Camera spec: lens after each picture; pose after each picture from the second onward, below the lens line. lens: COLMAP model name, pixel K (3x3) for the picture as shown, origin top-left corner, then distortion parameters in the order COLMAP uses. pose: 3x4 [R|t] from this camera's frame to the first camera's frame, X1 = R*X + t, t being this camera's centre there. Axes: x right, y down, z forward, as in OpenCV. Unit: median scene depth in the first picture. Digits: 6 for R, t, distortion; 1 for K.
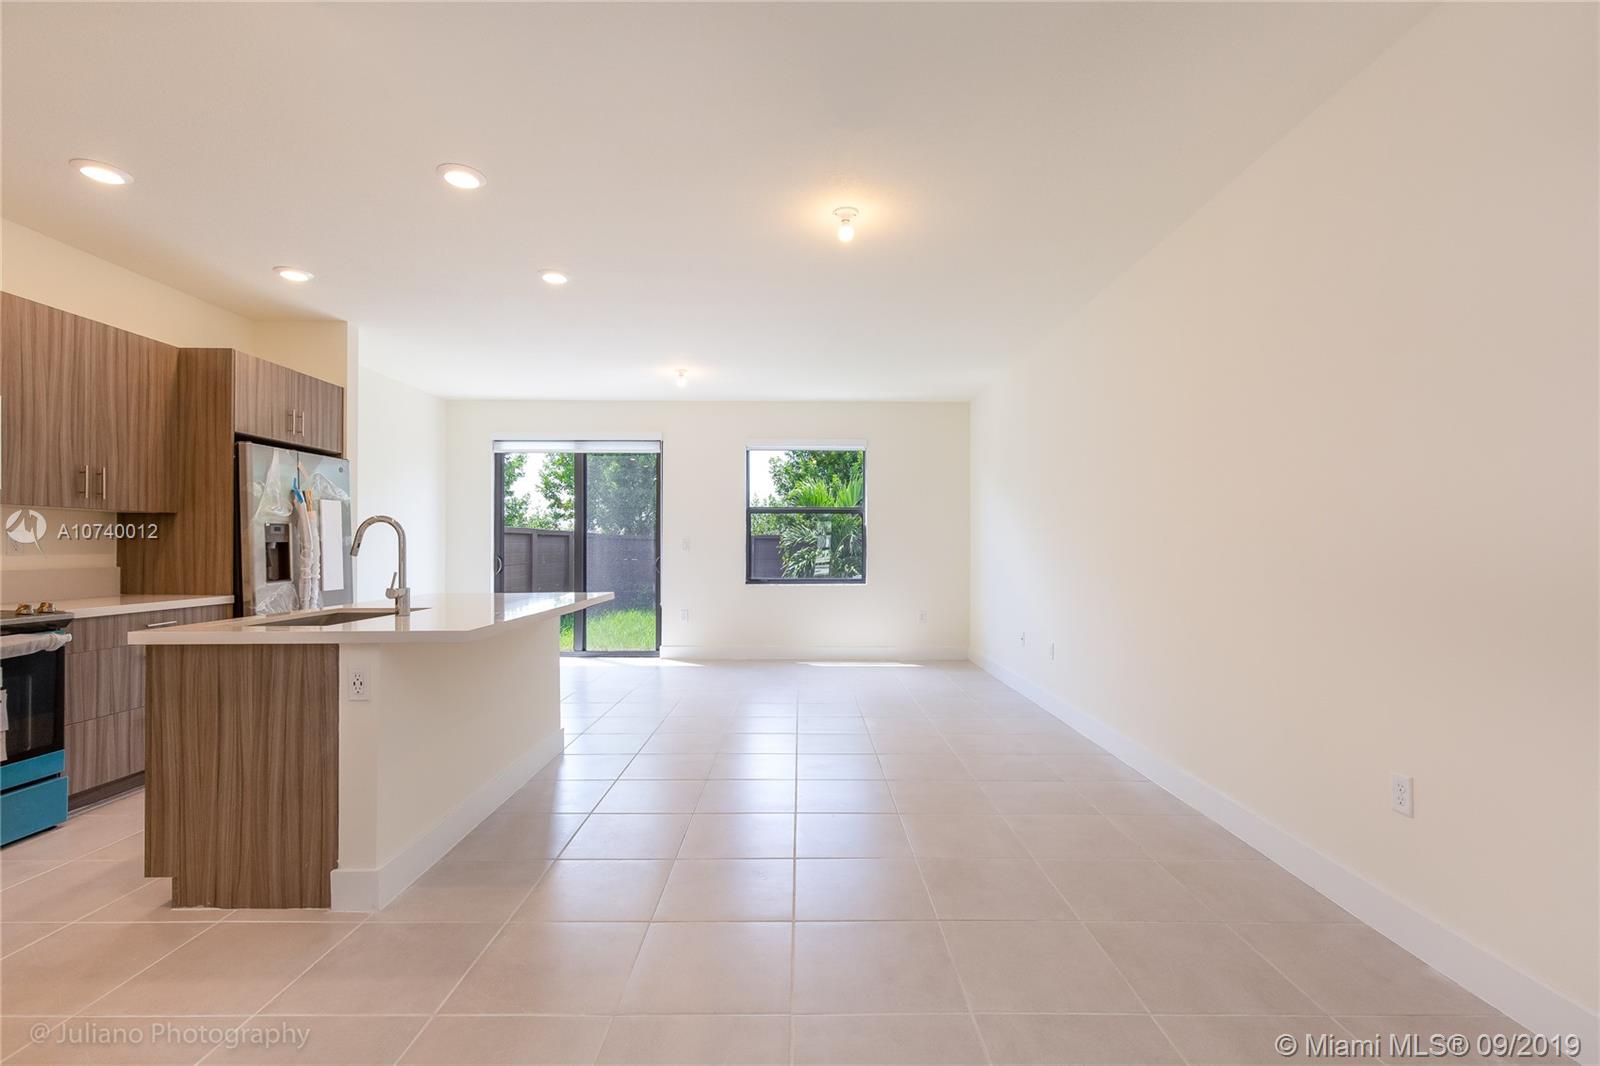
lens RADIAL K [[708.5, 0, 797.1], [0, 708.5, 544.8], [0, 0, 1]] dist [0.010273, -0.002988]
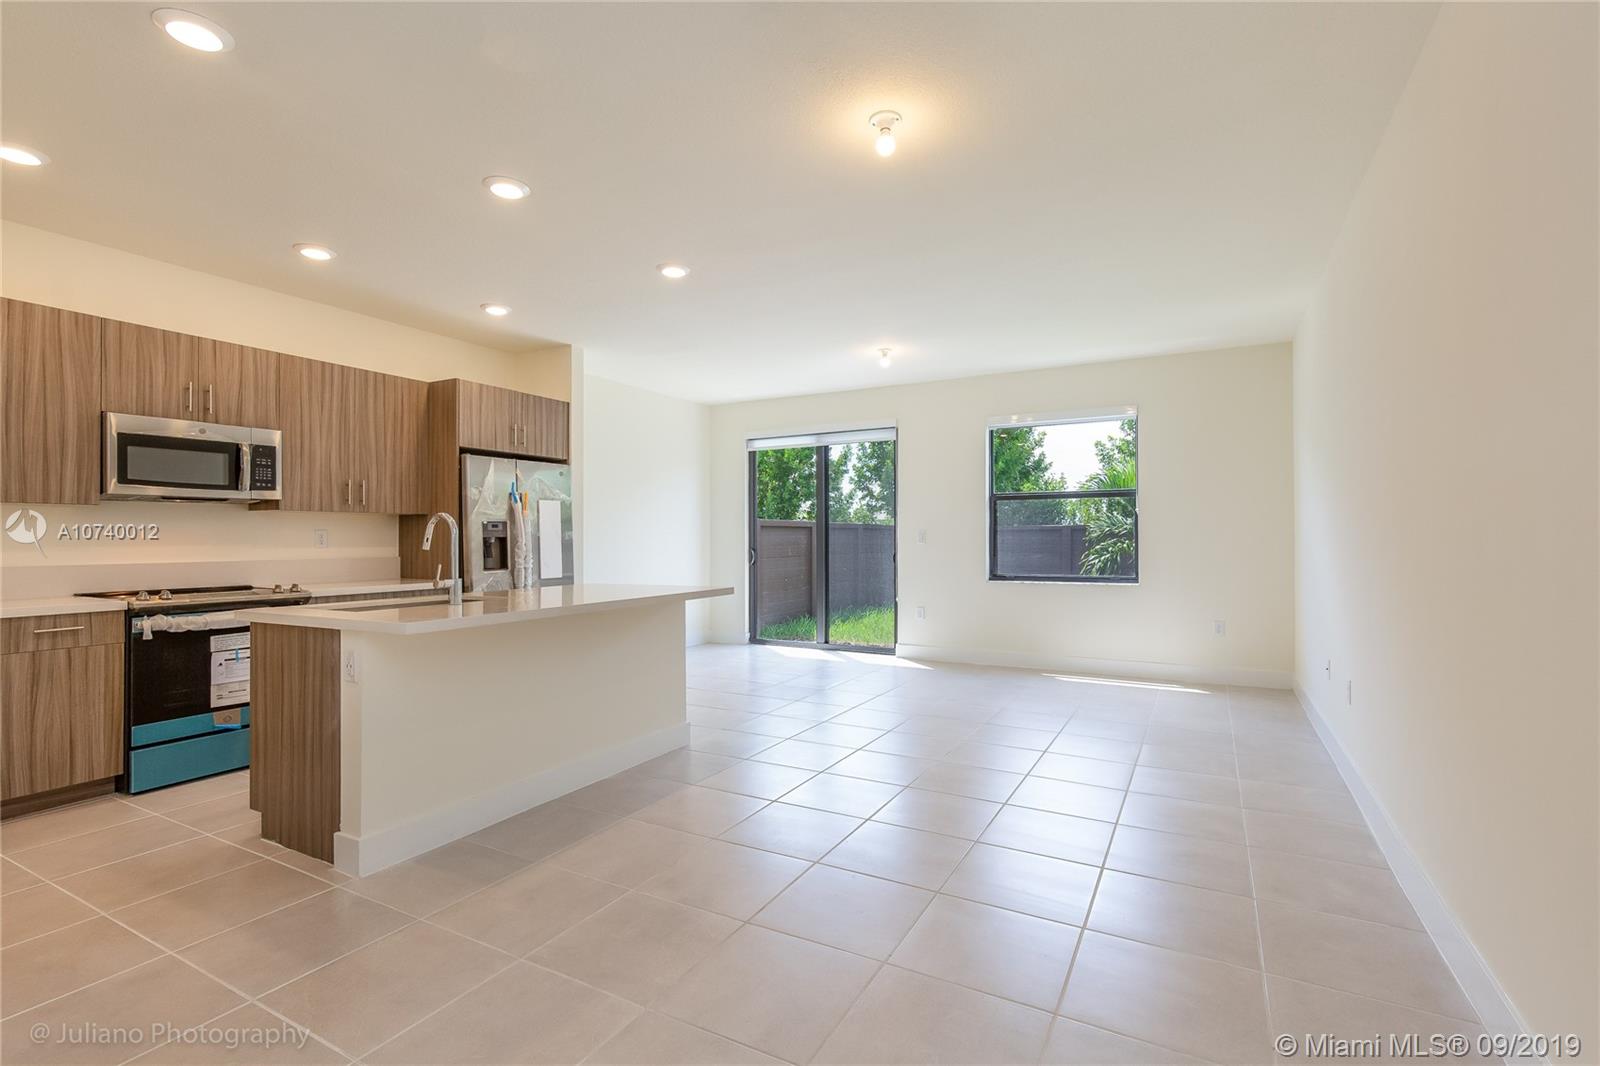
lens RADIAL K [[708.5, 0, 815.4], [0, 708.5, 535.8], [0, 0, 1]] dist [0.010273, -0.002988]
pose [[0.878962, -0.006039, -0.476854, 0.269667], [0.005787, 0.999981, -0.001998, -0.000131], [0.476857, -0.001003, 0.878980, 0.188516]]
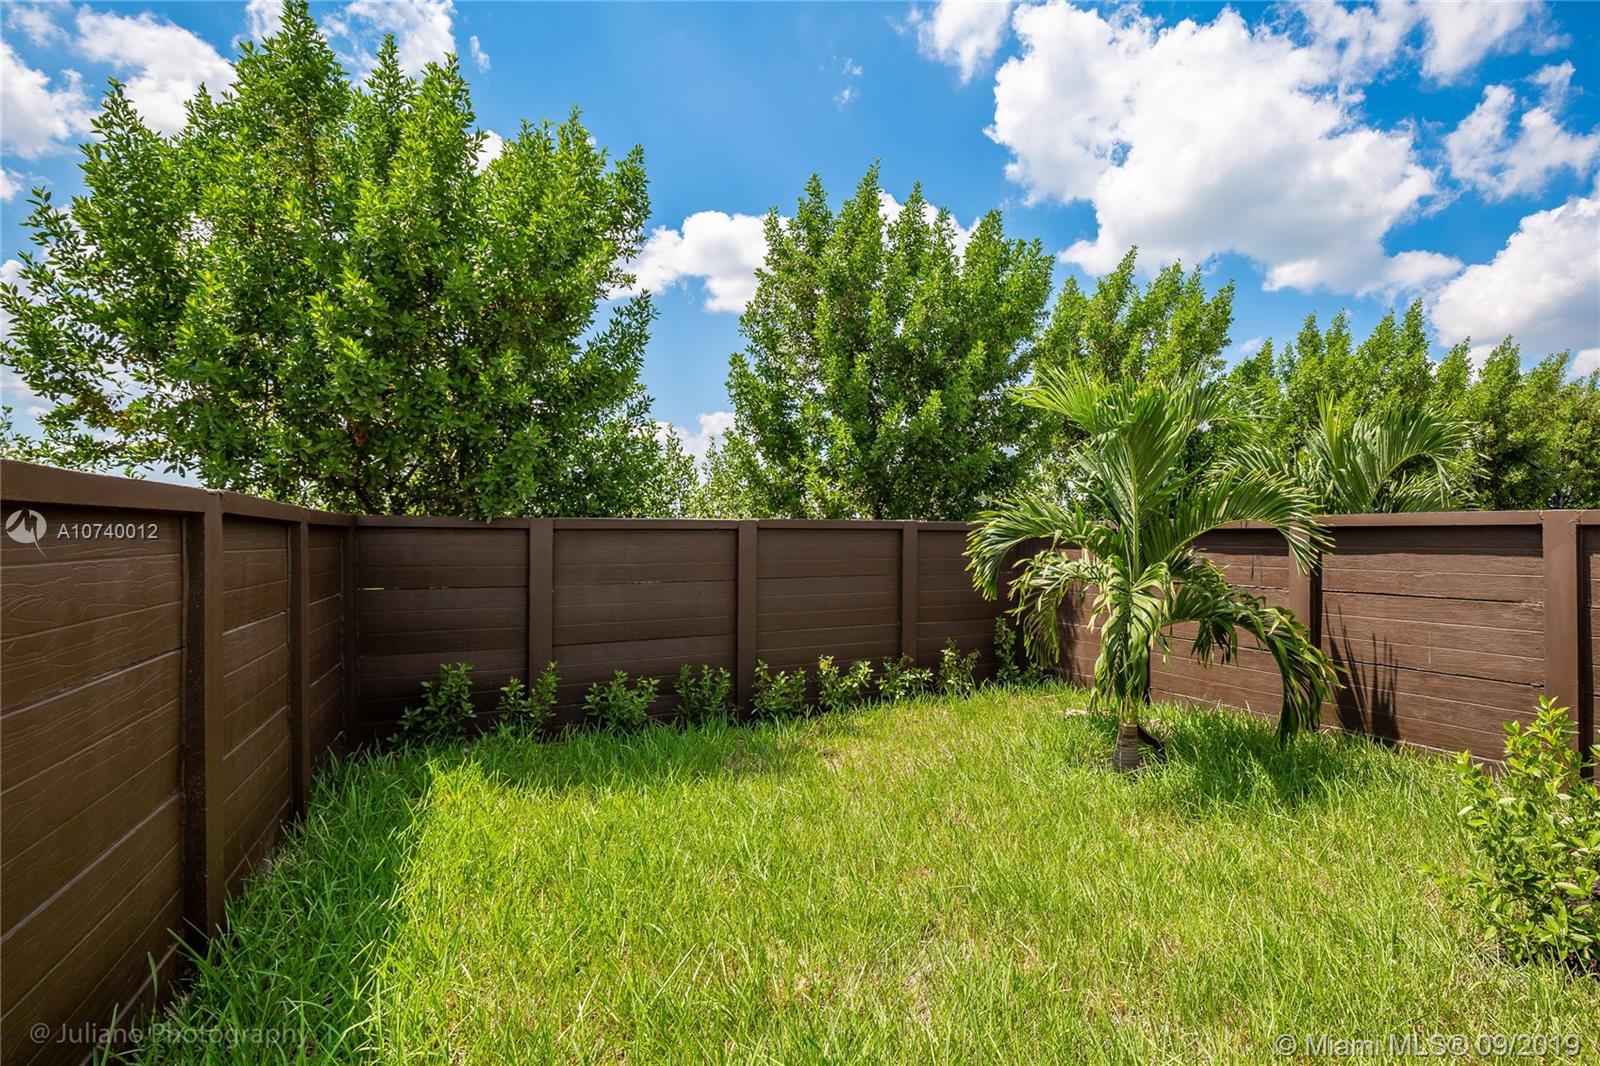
lens RADIAL K [[708.5, 0, 801.4], [0, 708.5, 525.5], [0, 0, 1]] dist [0.010273, -0.002988]
pose [[0.912935, -0.007704, 0.408032, -0.641105], [0.006293, 0.999969, 0.004801, -0.039835], [-0.408056, -0.001815, 0.912955, 2.040376]]
